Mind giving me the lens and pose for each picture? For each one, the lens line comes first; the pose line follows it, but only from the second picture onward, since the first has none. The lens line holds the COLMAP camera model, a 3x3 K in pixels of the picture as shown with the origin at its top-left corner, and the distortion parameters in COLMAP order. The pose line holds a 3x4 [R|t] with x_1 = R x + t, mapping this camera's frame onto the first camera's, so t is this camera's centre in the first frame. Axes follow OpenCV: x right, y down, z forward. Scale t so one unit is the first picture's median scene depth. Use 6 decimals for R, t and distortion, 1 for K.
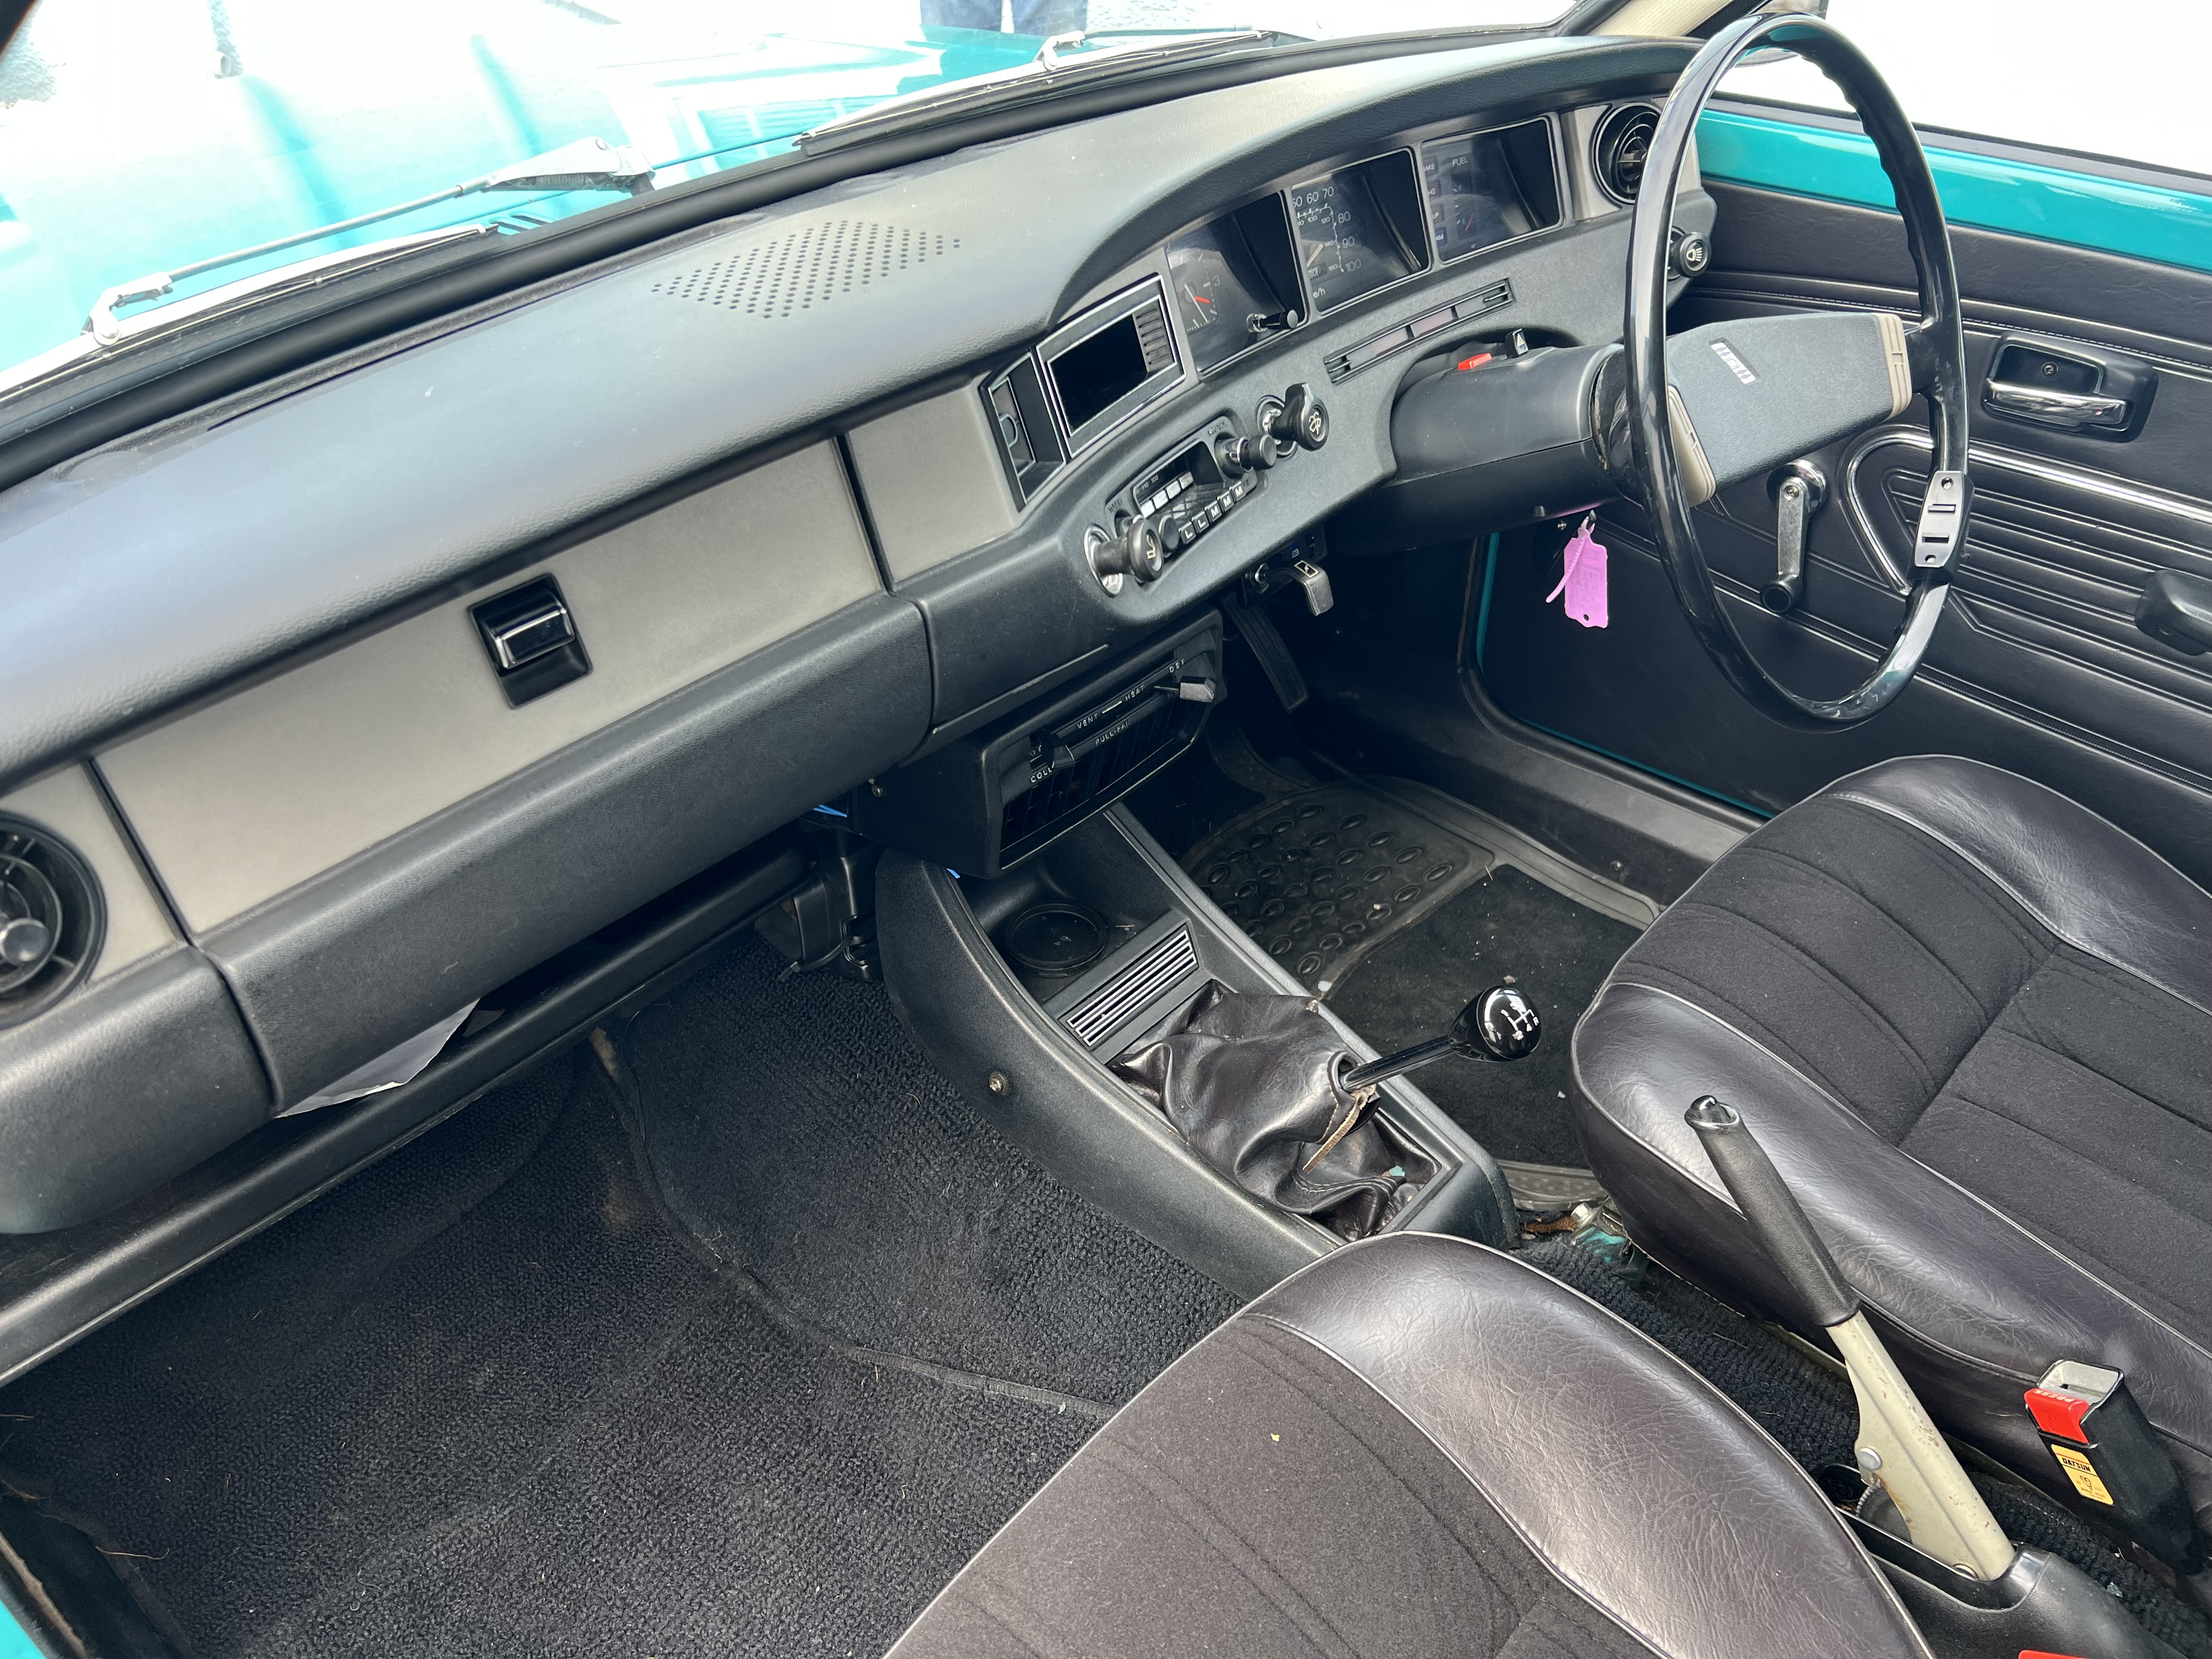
lens RADIAL K [[1664.9, 0, 1106.0], [0, 1664.9, 829.5], [0, 0, 1]] dist [0.025490, -0.026577]
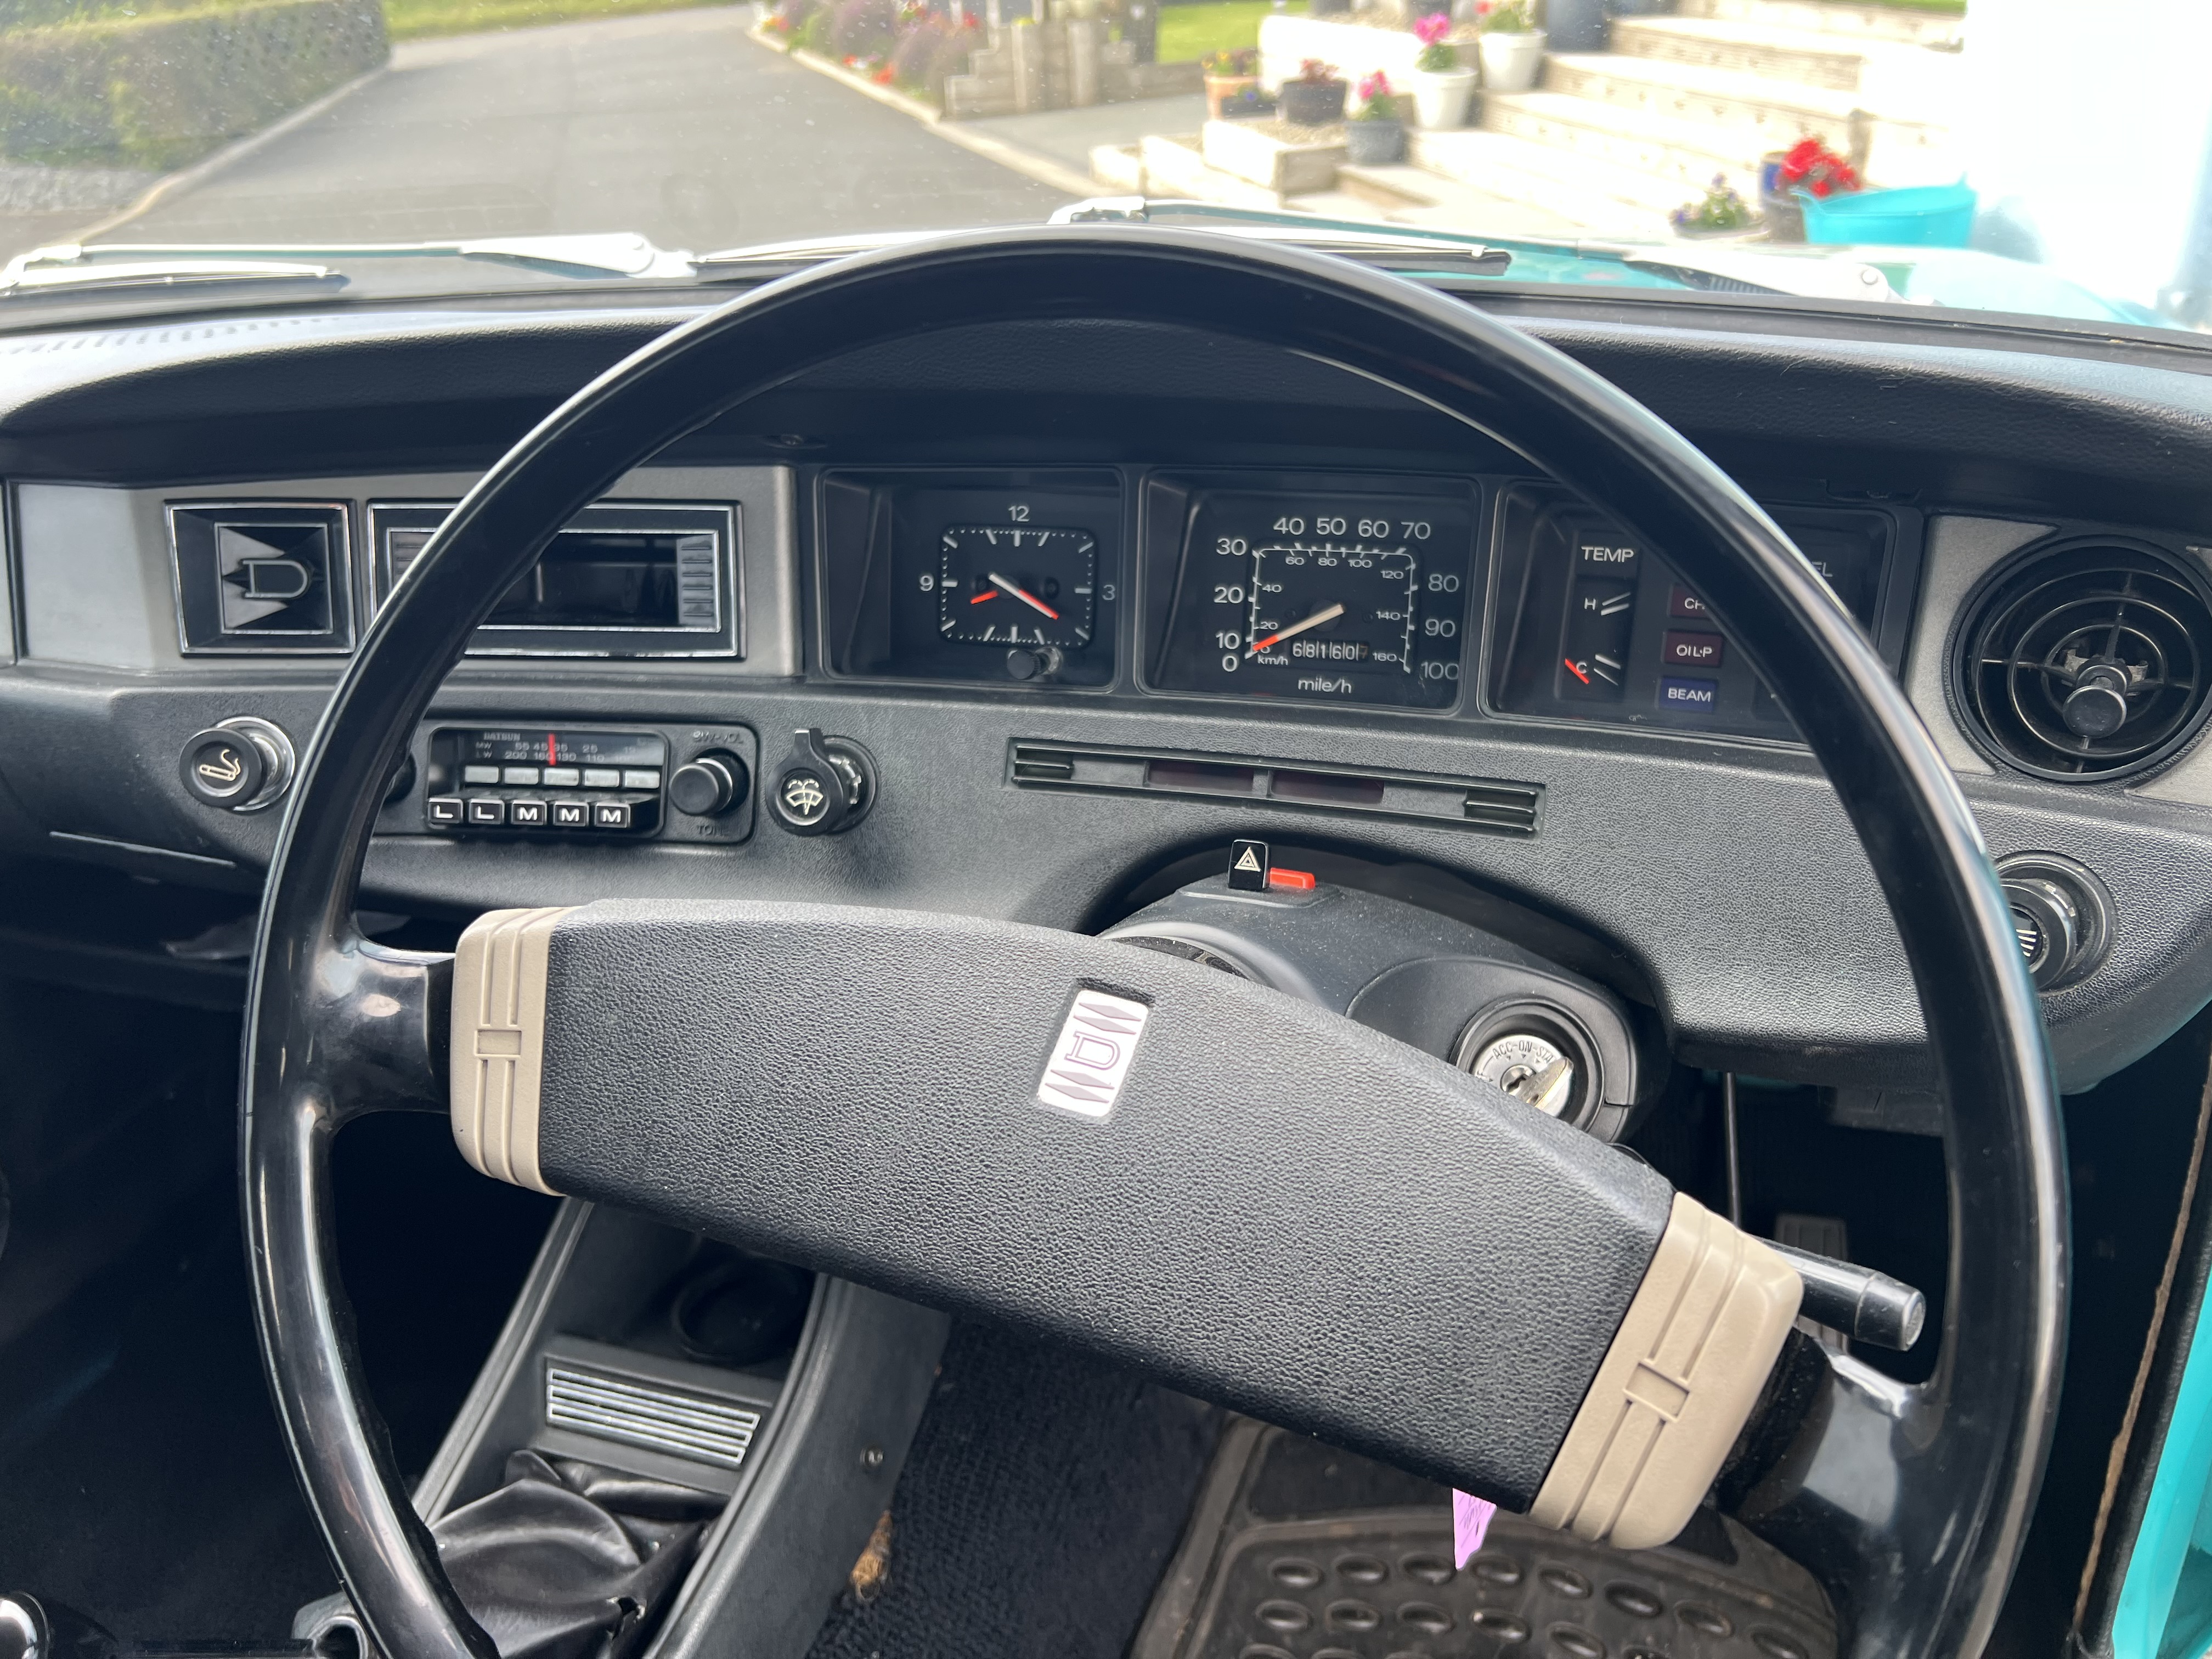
lens RADIAL K [[1664.9, 0, 1106.0], [0, 1664.9, 829.5], [0, 0, 1]] dist [0.025490, -0.026577]
pose [[0.388876, 0.374120, -0.841908, 0.633356], [-0.504092, 0.851312, 0.145460, -0.354773], [0.771146, 0.367834, 0.519646, 0.737091]]
